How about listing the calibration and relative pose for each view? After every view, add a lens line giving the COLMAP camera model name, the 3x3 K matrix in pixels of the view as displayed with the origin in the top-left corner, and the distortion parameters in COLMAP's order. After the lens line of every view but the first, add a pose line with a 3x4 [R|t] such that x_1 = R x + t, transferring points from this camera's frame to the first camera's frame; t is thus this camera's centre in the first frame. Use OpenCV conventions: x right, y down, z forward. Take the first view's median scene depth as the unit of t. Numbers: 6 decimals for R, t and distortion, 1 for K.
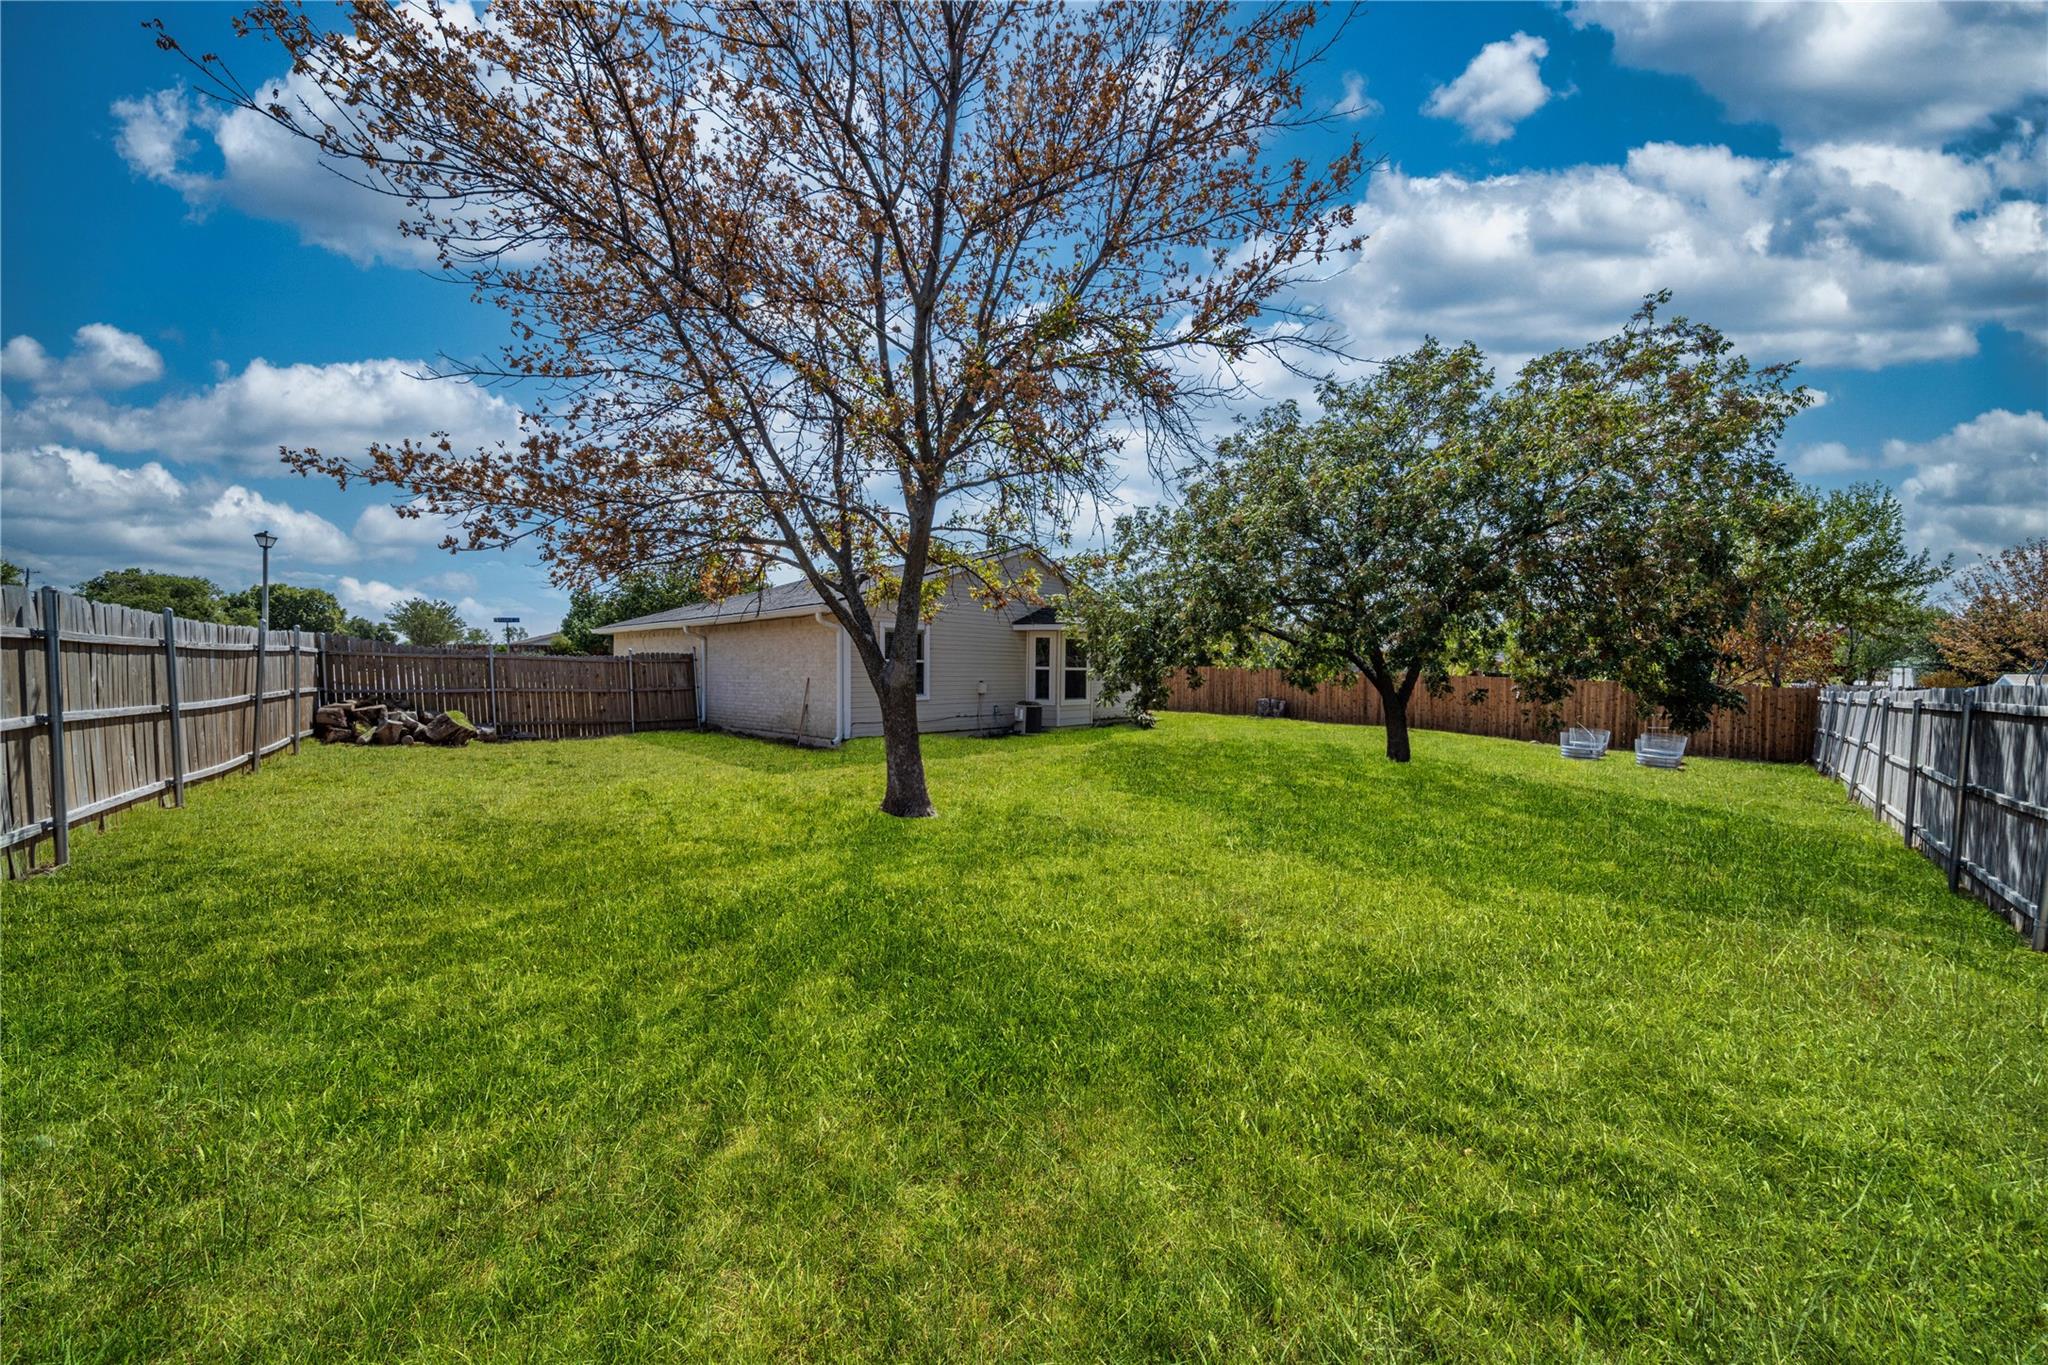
lens RADIAL K [[719.3, 0, 1029.7], [0, 719.3, 673.4], [0, 0, 1]] dist [0.007164, -0.000531]
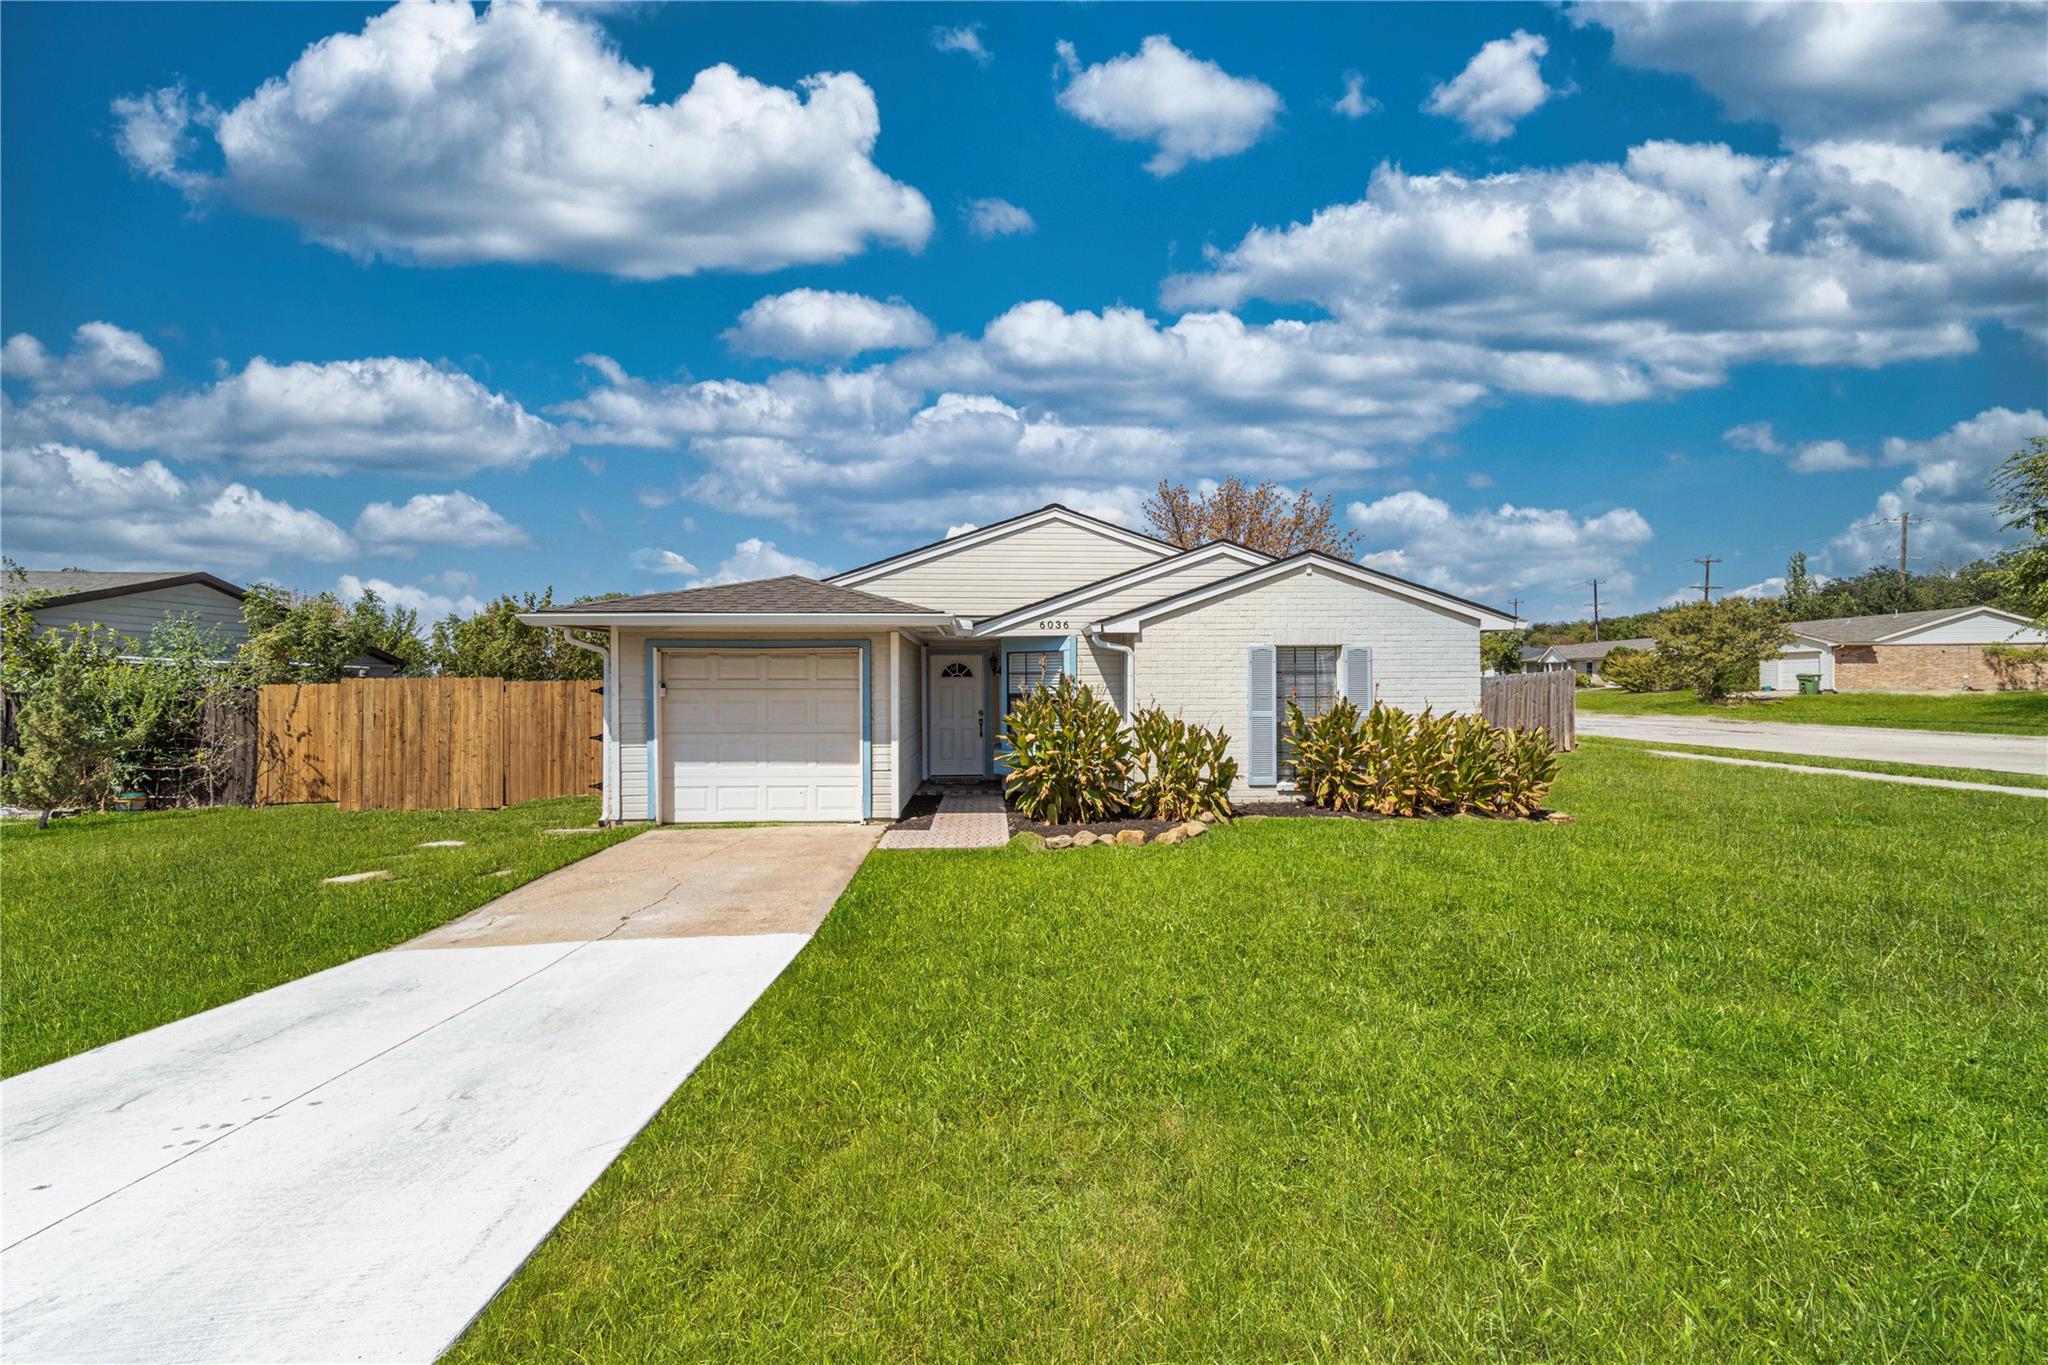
lens RADIAL K [[719.3, 0, 1029.4], [0, 719.3, 671.5], [0, 0, 1]] dist [0.007164, -0.000531]
pose [[0.999999, -0.000516, 0.001086, -0.157401], [0.000516, 1.000000, 0.000231, -0.008074], [-0.001086, -0.000230, 0.999999, -0.005224]]
